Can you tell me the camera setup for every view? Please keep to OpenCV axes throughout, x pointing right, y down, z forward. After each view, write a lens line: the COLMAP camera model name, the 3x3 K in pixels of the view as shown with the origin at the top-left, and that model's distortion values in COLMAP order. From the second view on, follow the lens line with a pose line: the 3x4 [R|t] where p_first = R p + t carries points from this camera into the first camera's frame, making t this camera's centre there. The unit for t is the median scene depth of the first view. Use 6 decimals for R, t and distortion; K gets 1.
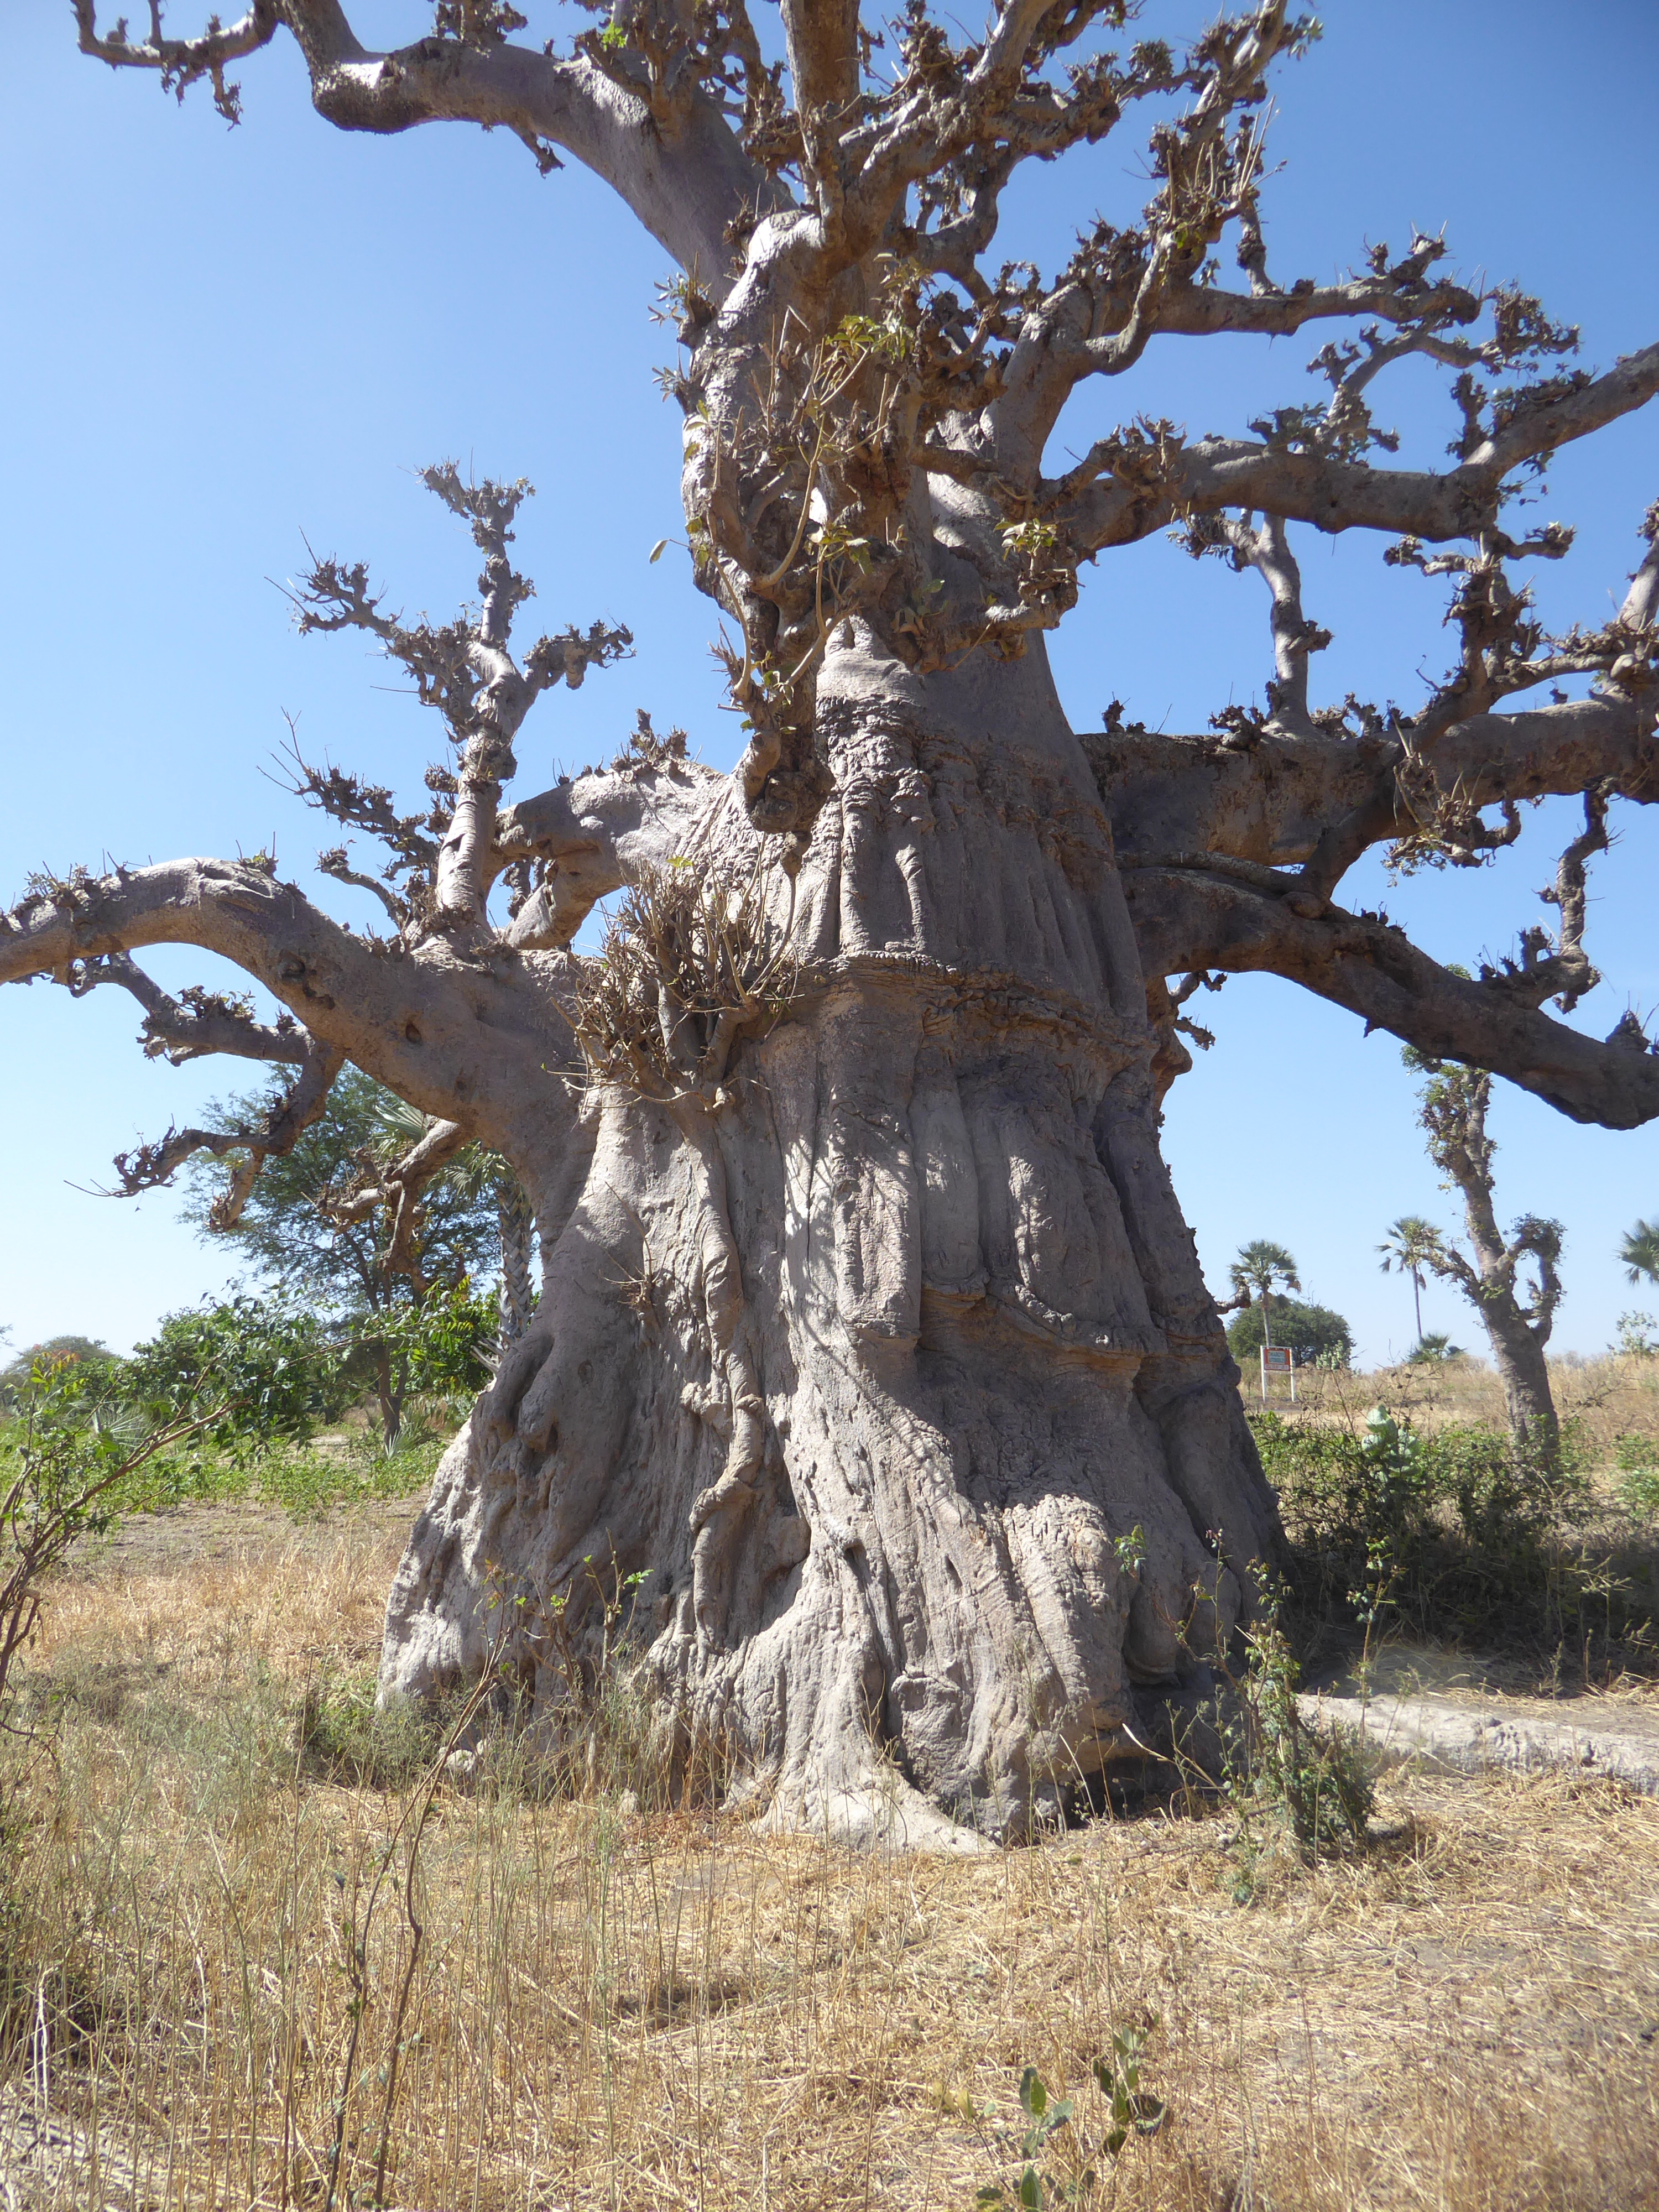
lens RADIAL K [[1551.2, 0, 825.9], [0, 1551.2, 1104.4], [0, 0, 1]] dist [-0.003776, -0.000458]
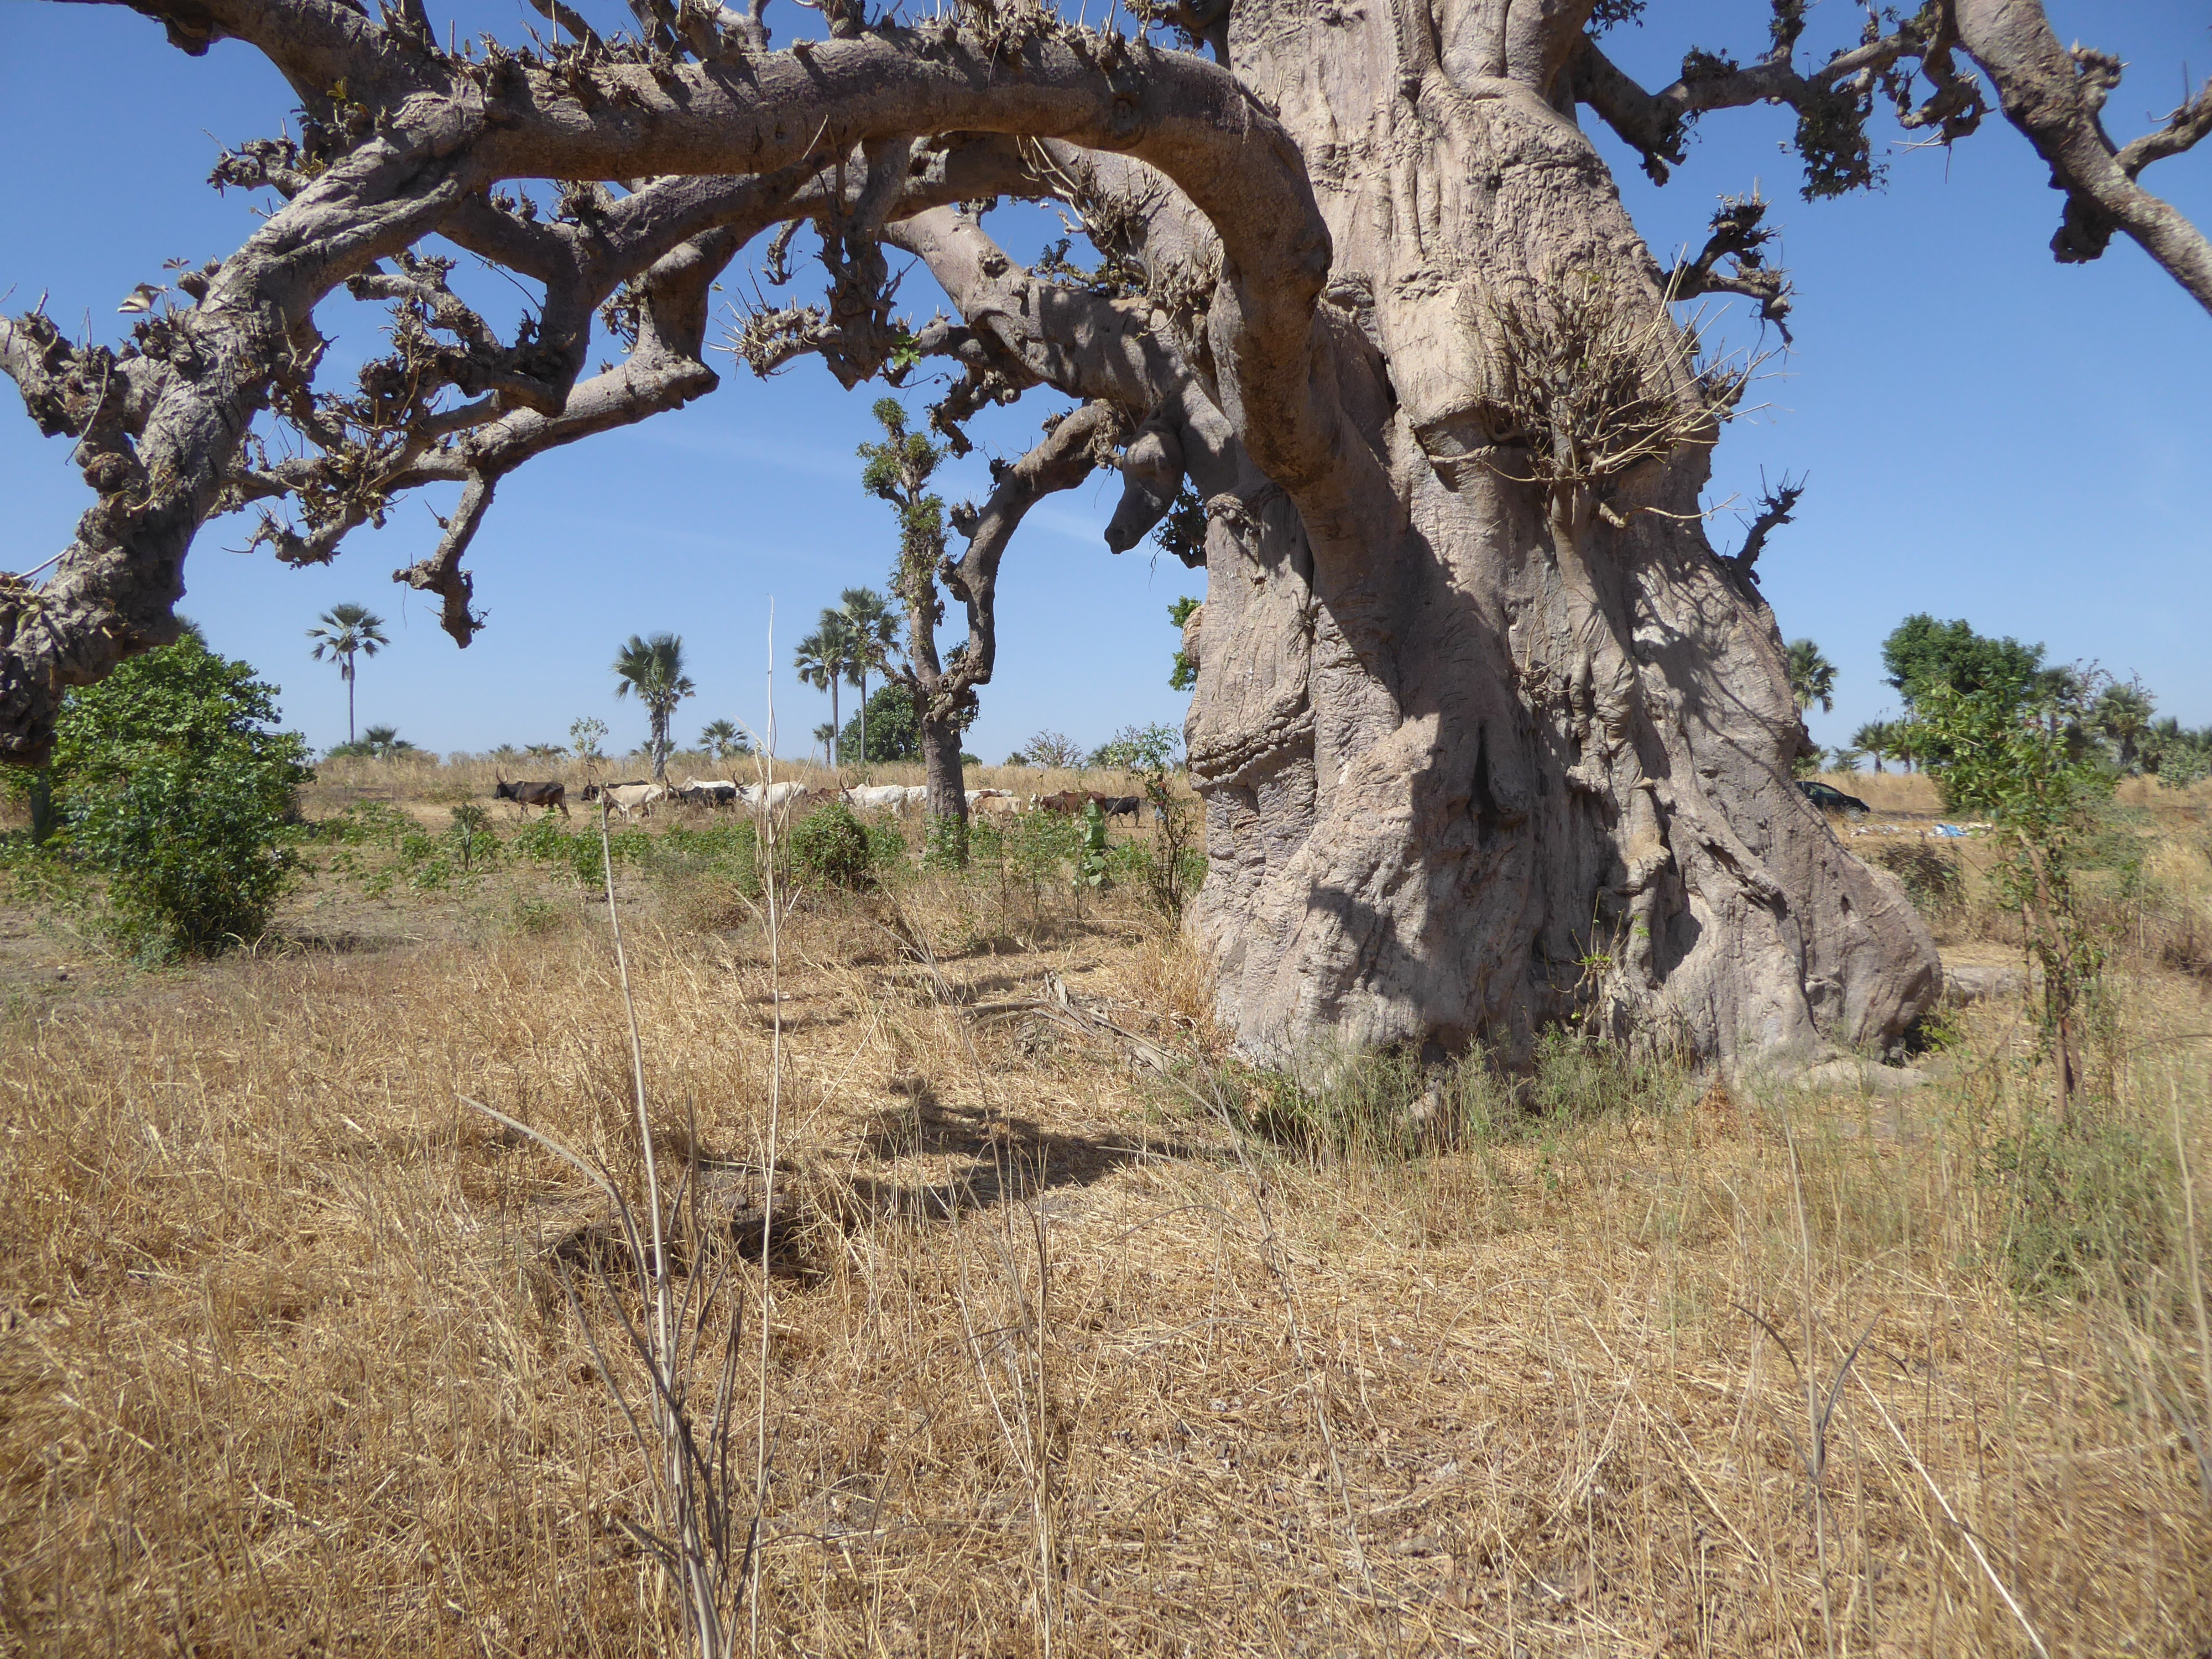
lens RADIAL K [[1551.2, 0, 1103.0], [0, 1551.2, 824.0], [0, 0, 1]] dist [-0.003776, -0.000458]
pose [[0.571442, -0.003068, 0.820637, -1.141354], [-0.164069, 0.979377, 0.117909, 0.136531], [-0.804074, -0.202019, 0.559154, 0.605401]]
